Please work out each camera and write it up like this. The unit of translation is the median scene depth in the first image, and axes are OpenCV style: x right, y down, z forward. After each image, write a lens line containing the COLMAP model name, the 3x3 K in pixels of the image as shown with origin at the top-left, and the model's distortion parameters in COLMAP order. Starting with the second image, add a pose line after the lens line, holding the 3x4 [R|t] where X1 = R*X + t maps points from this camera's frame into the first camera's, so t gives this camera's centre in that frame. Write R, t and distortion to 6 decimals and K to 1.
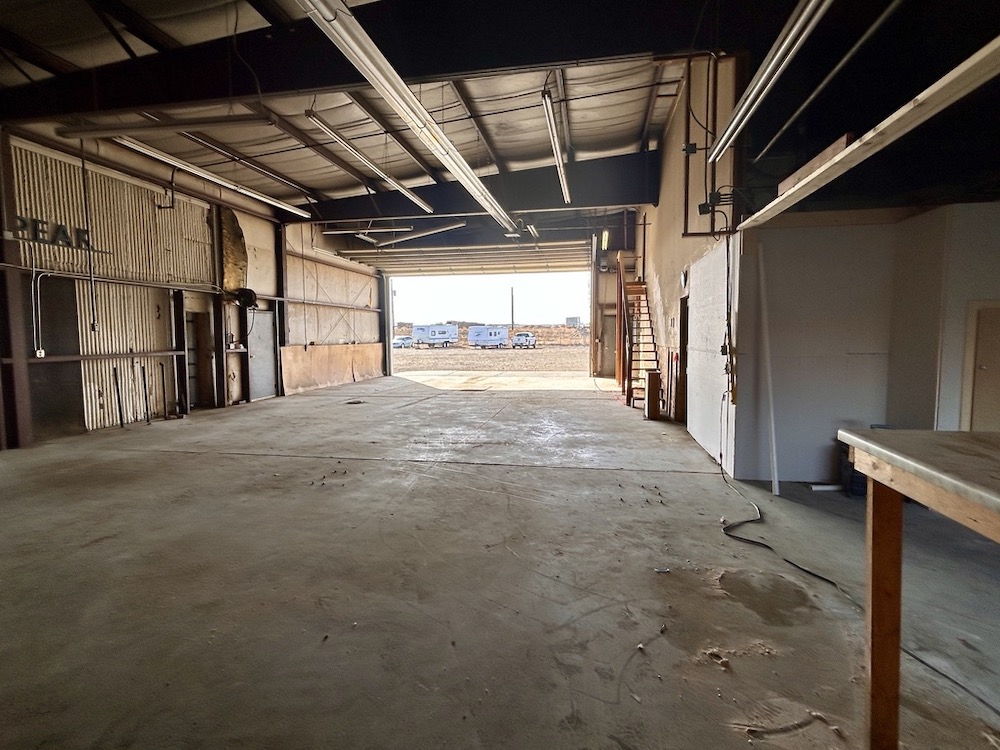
lens RADIAL K [[505.0, 0, 500.0], [0, 505.0, 375.0], [0, 0, 1]] dist [0.000835, 0.000645]
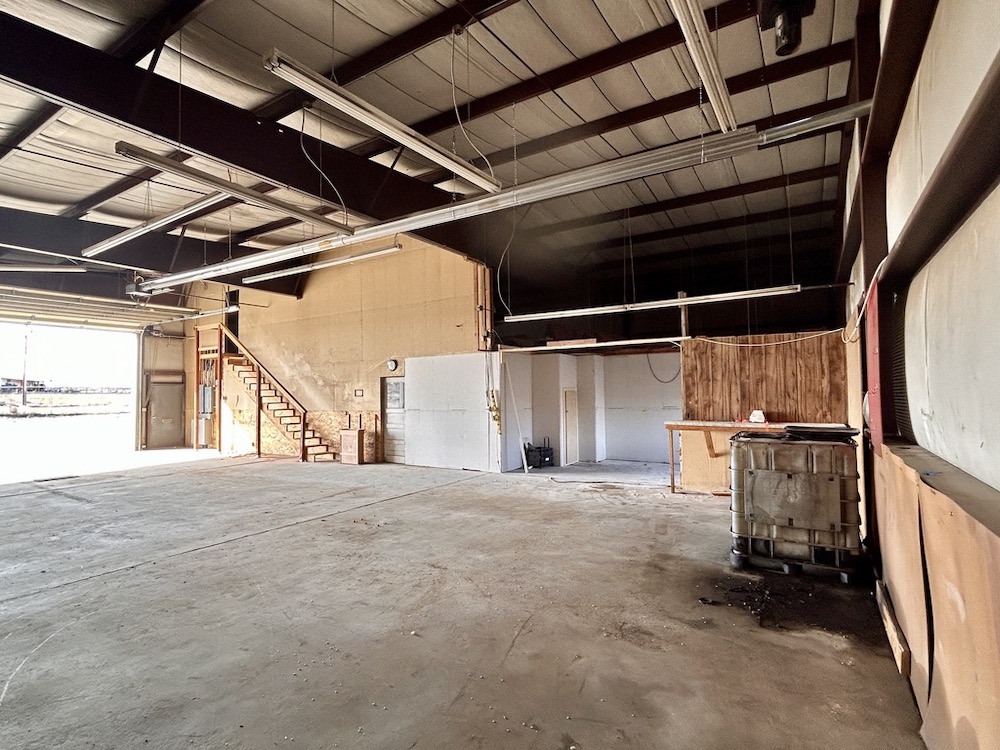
lens RADIAL K [[505.0, 0, 500.0], [0, 505.0, 375.0], [0, 0, 1]] dist [0.000835, 0.000645]
pose [[0.363625, 0.034370, 0.930911, -1.452506], [0.085510, 0.993869, -0.070096, -0.041543], [-0.927613, 0.105091, 0.358456, 0.247454]]
